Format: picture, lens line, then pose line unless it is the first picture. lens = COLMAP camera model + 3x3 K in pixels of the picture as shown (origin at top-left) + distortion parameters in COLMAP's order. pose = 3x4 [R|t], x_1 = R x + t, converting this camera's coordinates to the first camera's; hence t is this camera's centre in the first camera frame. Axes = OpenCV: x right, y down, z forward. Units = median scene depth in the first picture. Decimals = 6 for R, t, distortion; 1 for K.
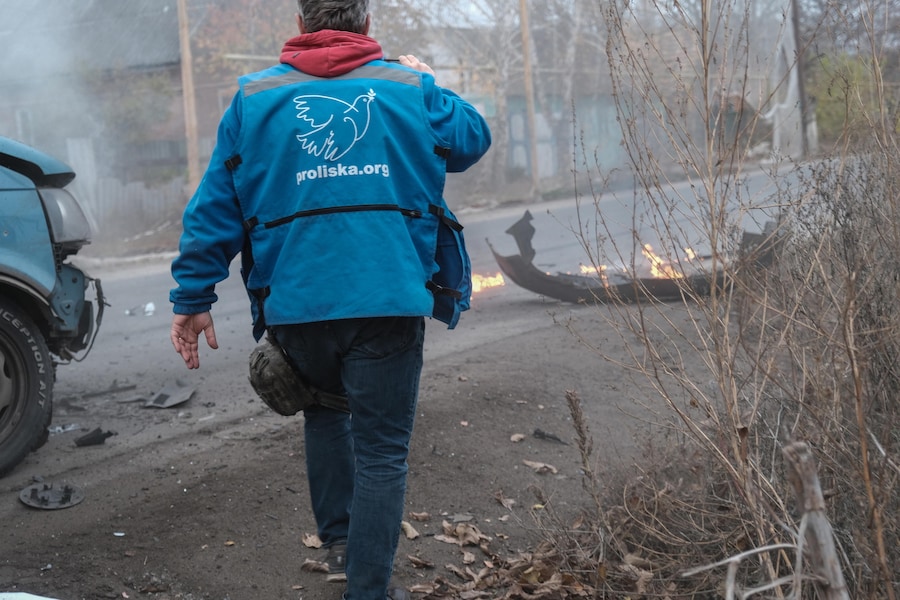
lens RADIAL K [[6441.2, 0, 449.8], [0, 6441.2, 300.2], [0, 0, 1]] dist [0.760030, 0.000000]
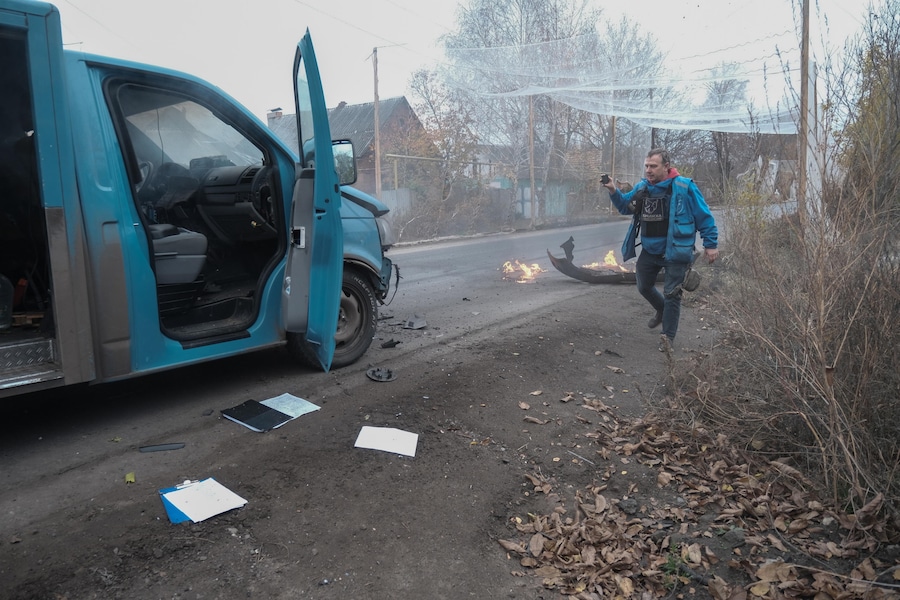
lens RADIAL K [[6441.2, 0, 450.1], [0, 6441.2, 299.9], [0, 0, 1]] dist [0.760030, 0.000000]
pose [[0.969464, 0.039842, -0.241977, 0.441493], [-0.042410, 0.999086, -0.005408, 0.017632], [0.241541, 0.015505, 0.970267, -0.920630]]
